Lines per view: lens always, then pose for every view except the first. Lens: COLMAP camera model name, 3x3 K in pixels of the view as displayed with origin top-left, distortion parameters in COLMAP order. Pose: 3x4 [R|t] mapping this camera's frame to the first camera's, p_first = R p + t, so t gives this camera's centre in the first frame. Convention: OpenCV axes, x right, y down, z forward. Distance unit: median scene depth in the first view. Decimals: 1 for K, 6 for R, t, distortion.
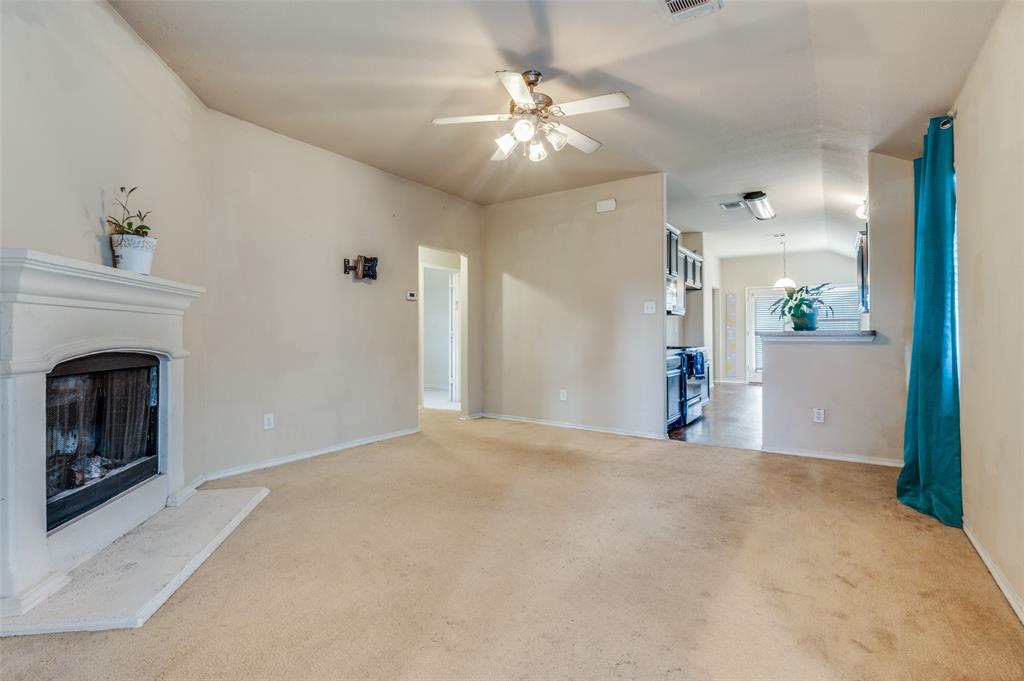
lens RADIAL K [[474.6, 0, 507.3], [0, 474.6, 332.1], [0, 0, 1]] dist [-0.018700, -0.002706]
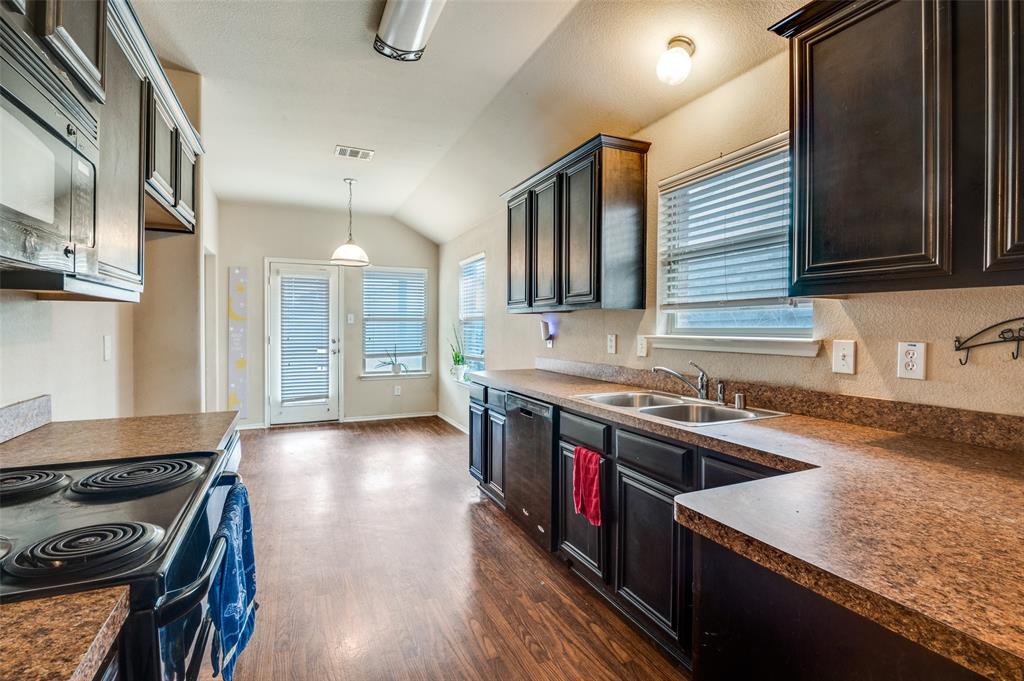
lens RADIAL K [[468.6, 0, 504.0], [0, 468.6, 338.0], [0, 0, 1]] dist [-0.021343, -0.000812]
pose [[0.513319, -0.012367, 0.858109, 0.254573], [-0.016028, 0.999584, 0.023993, -0.025321], [-0.858048, -0.026070, 0.512907, 0.686190]]
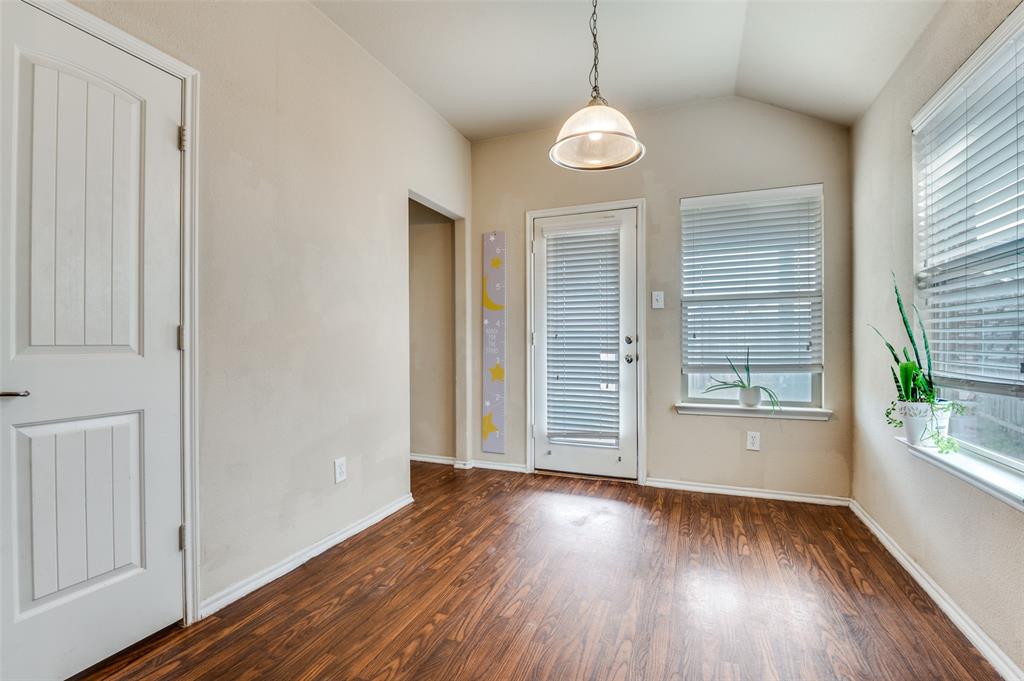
lens RADIAL K [[474.6, 0, 502.0], [0, 474.6, 341.5], [0, 0, 1]] dist [-0.018700, -0.002706]
pose [[0.975013, 0.001894, 0.222140, 0.592412], [-0.004049, 0.999949, 0.009244, 0.003564], [-0.222112, -0.009912, 0.974971, 0.940913]]
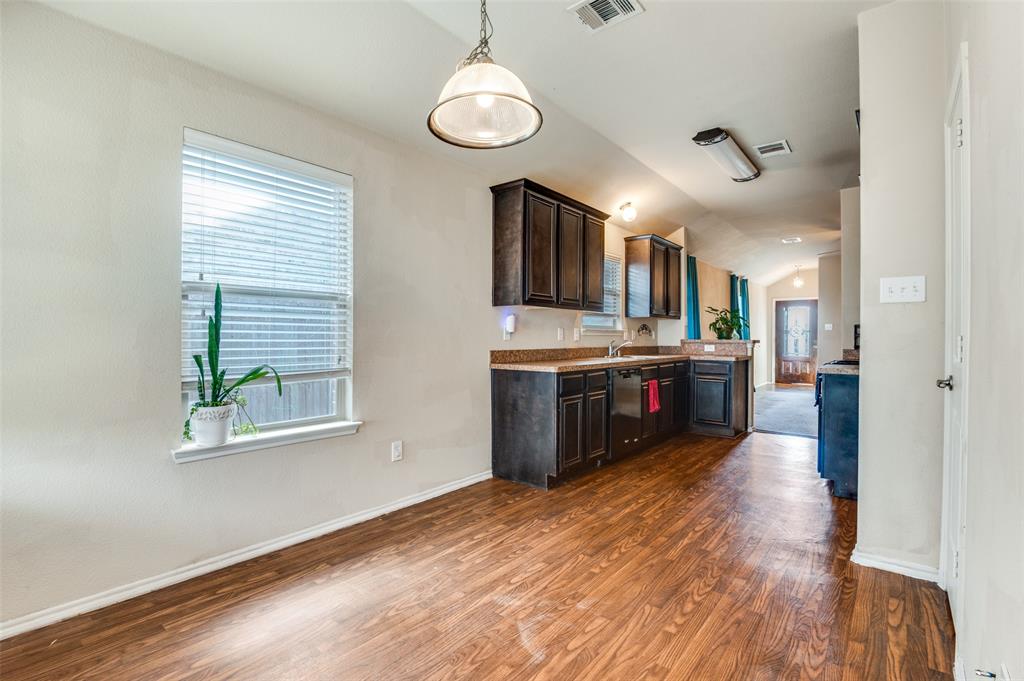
lens RADIAL K [[470.1, 0, 506.3], [0, 470.1, 341.7], [0, 0, 1]] dist [-0.018888, -0.000041]
pose [[-0.996840, -0.000036, 0.079431, 0.685186], [-0.000271, 0.999996, -0.002945, 0.000583], [-0.079431, -0.002957, -0.996836, 1.452425]]
